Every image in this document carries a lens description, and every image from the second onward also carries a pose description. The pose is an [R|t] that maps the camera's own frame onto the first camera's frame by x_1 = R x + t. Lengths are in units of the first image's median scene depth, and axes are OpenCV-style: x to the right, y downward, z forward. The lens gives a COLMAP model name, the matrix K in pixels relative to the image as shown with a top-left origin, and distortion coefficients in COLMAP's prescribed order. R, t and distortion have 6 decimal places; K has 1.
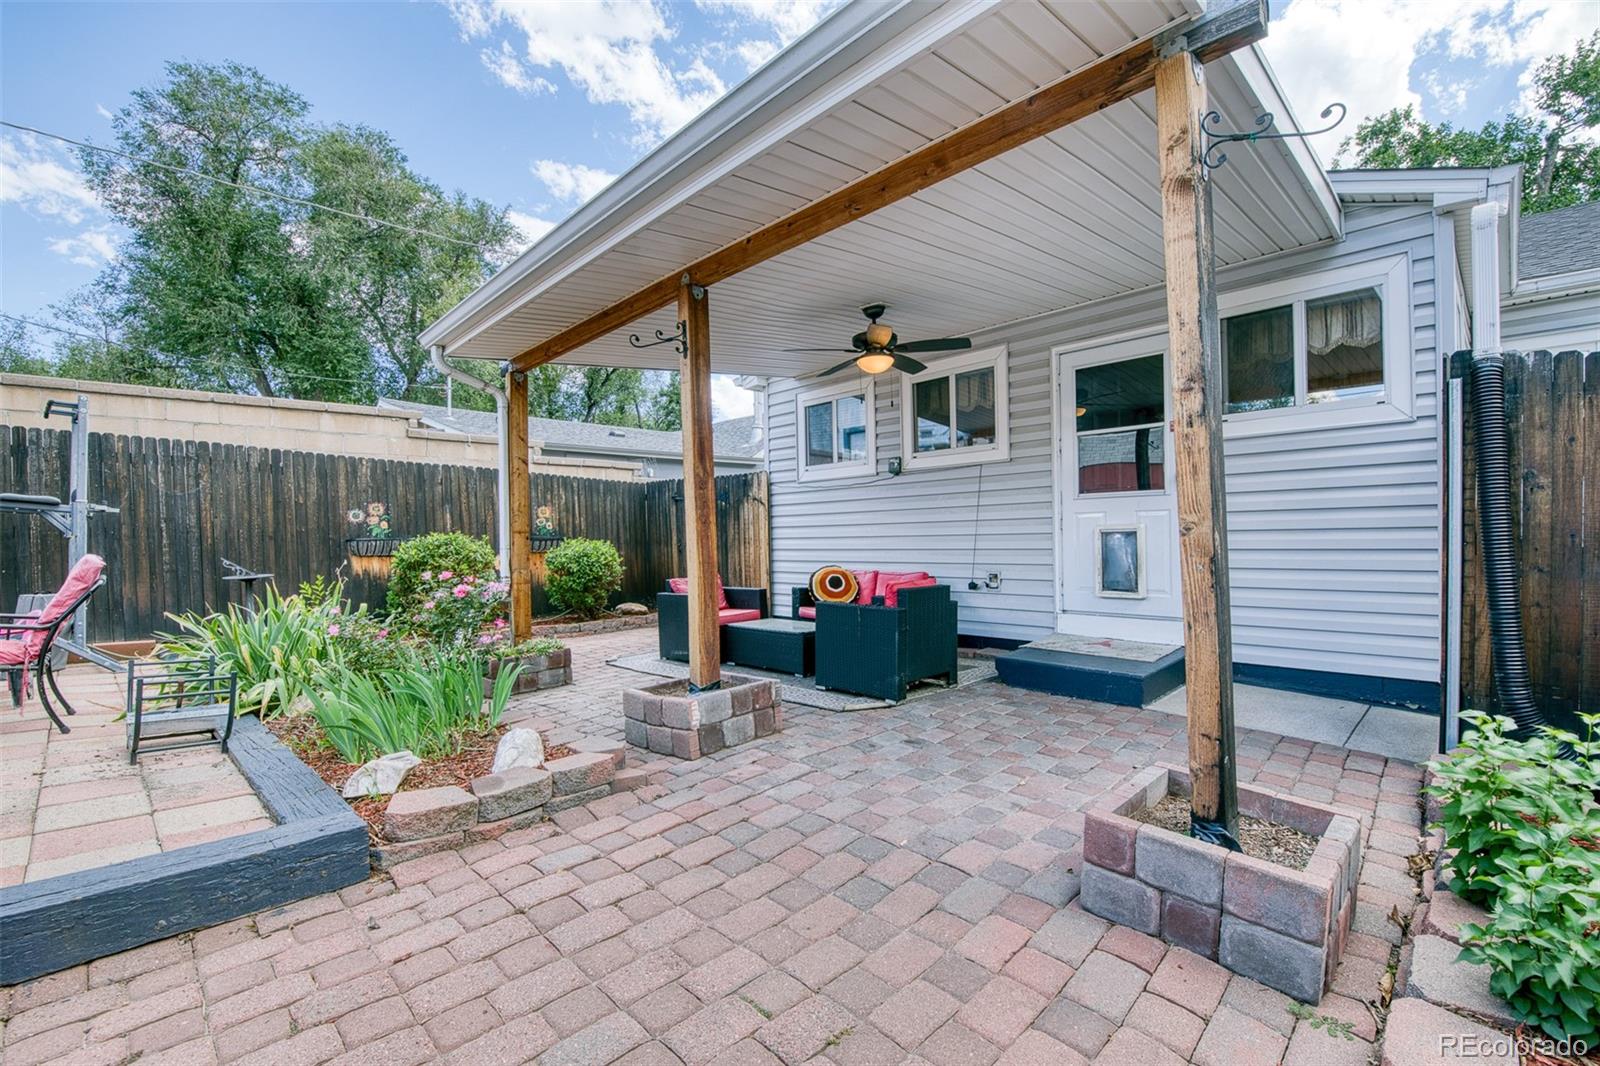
lens RADIAL K [[731.7, 0, 794.4], [0, 731.7, 538.4], [0, 0, 1]] dist [-0.012857, -0.003468]
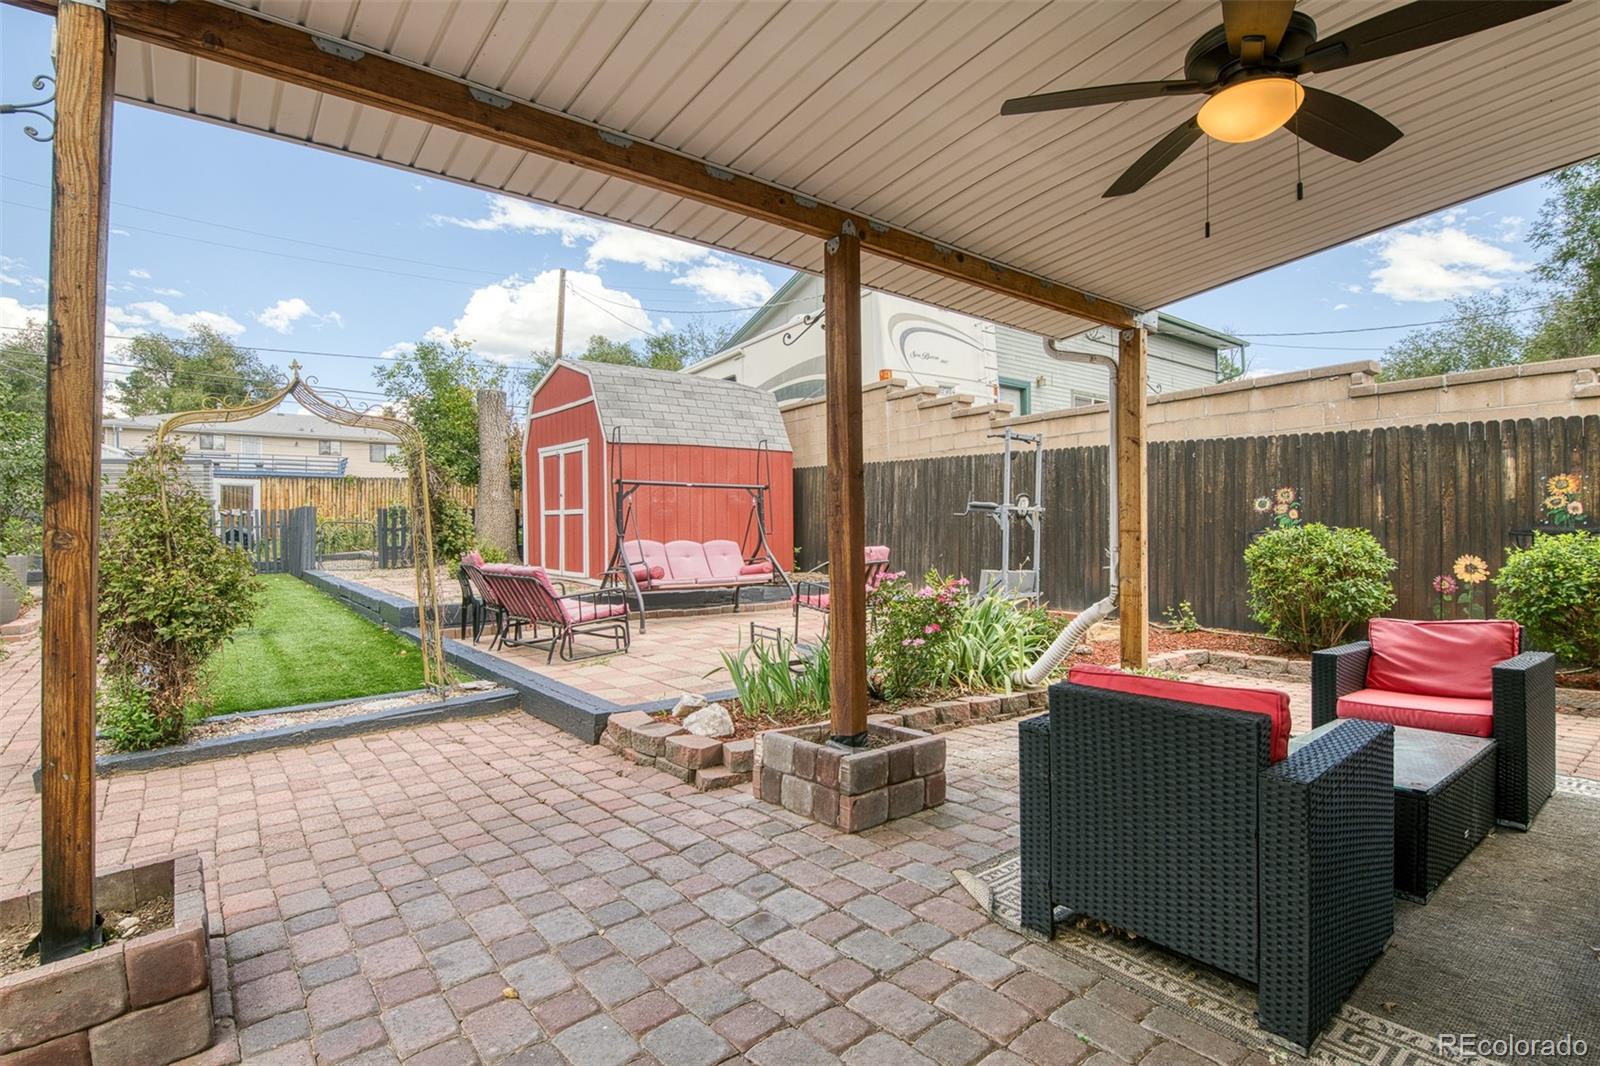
lens RADIAL K [[772.9, 0, 794.6], [0, 772.9, 536.1], [0, 0, 1]] dist [-0.006610, -0.000929]
pose [[-0.120839, 0.019561, -0.992479, 0.394139], [0.014461, 0.999734, 0.017944, -0.018244], [0.992567, -0.012184, -0.121090, 0.576228]]
